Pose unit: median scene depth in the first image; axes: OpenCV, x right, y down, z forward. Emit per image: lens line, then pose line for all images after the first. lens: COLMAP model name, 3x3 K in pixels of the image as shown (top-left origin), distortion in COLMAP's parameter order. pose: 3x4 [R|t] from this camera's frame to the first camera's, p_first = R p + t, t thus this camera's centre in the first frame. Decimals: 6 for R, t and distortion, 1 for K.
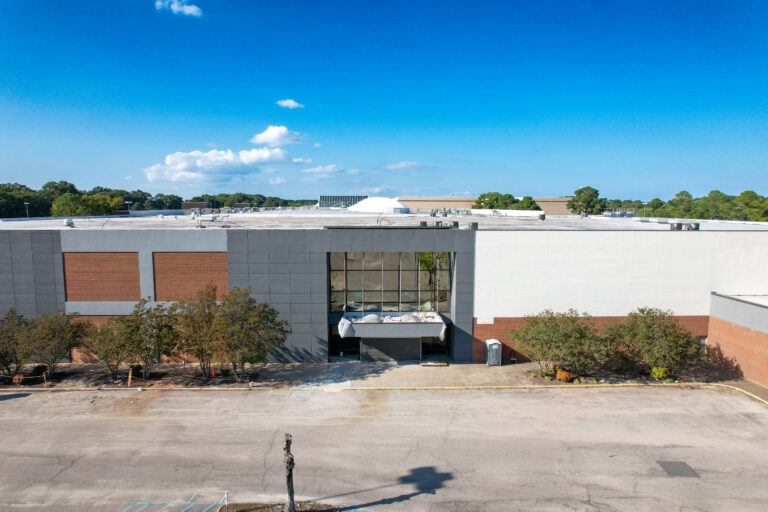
lens RADIAL K [[489.7, 0, 384.0], [0, 489.7, 256.0], [0, 0, 1]] dist [-0.026198, 0.001023]
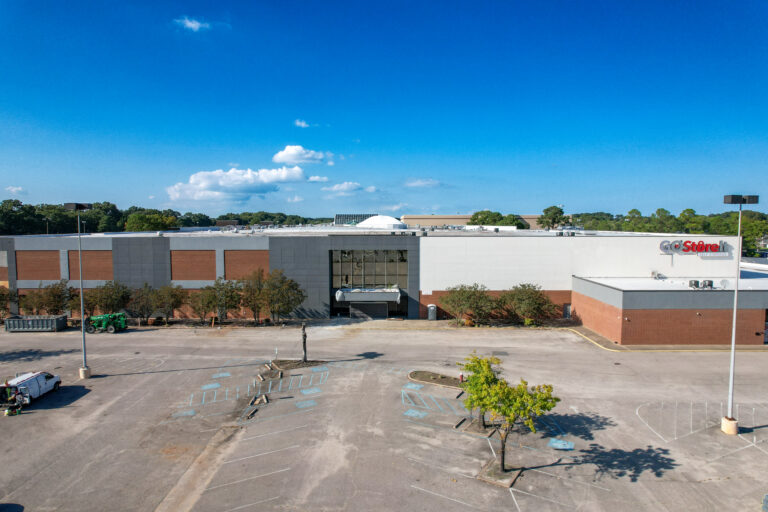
lens RADIAL K [[492.8, 0, 384.0], [0, 492.8, 256.0], [0, 0, 1]] dist [-0.041680, 0.001118]
pose [[0.999283, -0.001152, -0.037853, 0.124698], [-0.000213, 0.999351, -0.036026, 0.068612], [0.037870, 0.036008, 0.998634, -0.614548]]
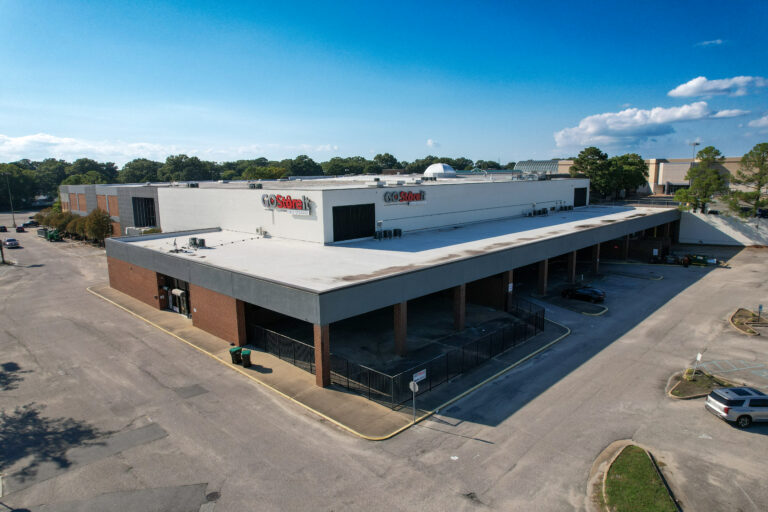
lens RADIAL K [[492.8, 0, 384.0], [0, 492.8, 256.0], [0, 0, 1]] dist [-0.041680, 0.001118]
pose [[0.695538, 0.110219, -0.709985, 2.263599], [-0.059687, 0.993612, 0.095777, -0.019232], [0.716006, -0.024240, 0.697673, 0.290703]]
